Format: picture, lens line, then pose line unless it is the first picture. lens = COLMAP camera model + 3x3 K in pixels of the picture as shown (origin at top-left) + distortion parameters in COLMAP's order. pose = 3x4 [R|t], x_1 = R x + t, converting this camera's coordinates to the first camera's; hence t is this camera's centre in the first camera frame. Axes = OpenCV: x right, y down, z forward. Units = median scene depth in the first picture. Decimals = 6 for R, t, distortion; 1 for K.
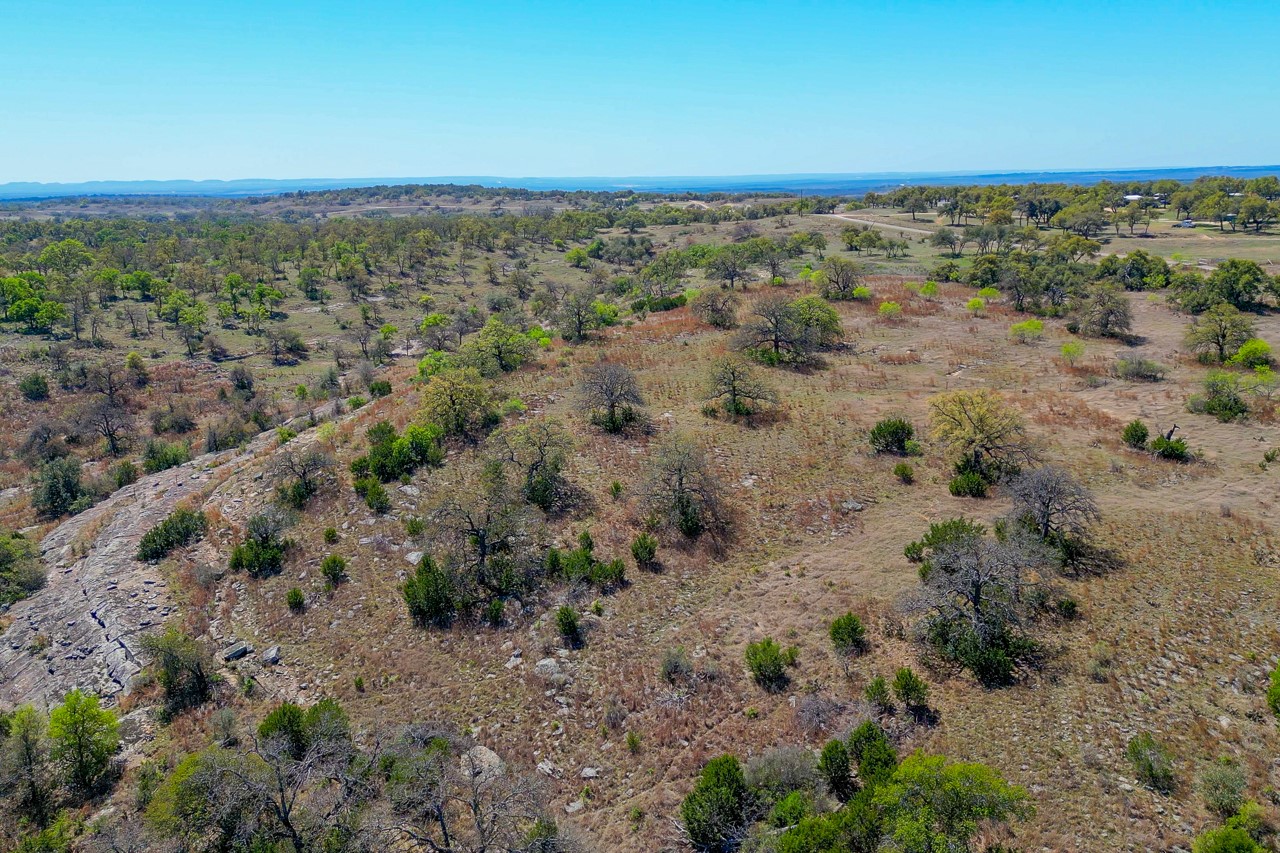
lens RADIAL K [[1105.0, 0, 638.2], [0, 1105.0, 434.7], [0, 0, 1]] dist [0.117582, -0.179330]
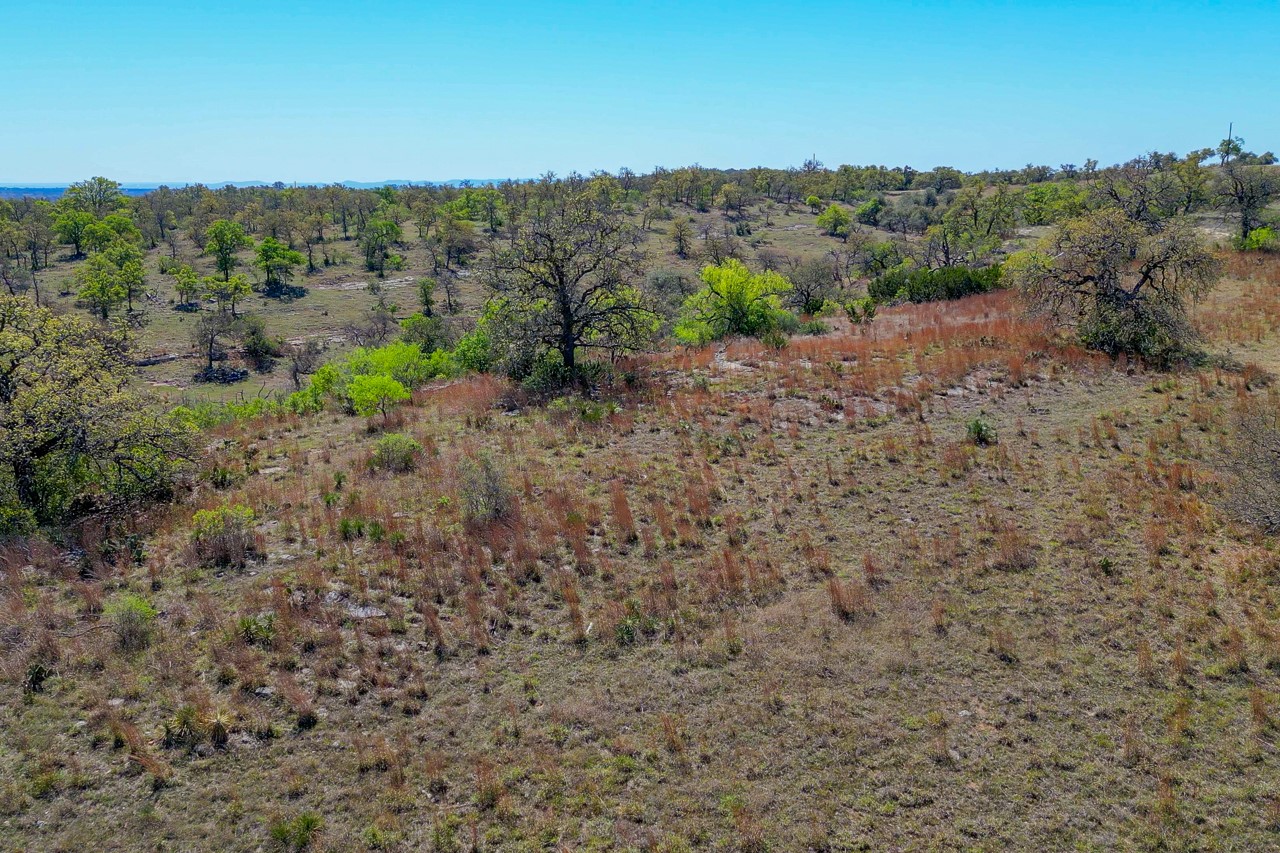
lens RADIAL K [[1105.0, 0, 638.2], [0, 1105.0, 434.7], [0, 0, 1]] dist [0.117582, -0.179330]
pose [[0.959108, 0.069599, -0.274350, 0.019316], [-0.069740, 0.997522, 0.009254, -0.039763], [0.274314, 0.010258, 0.961585, 0.384726]]
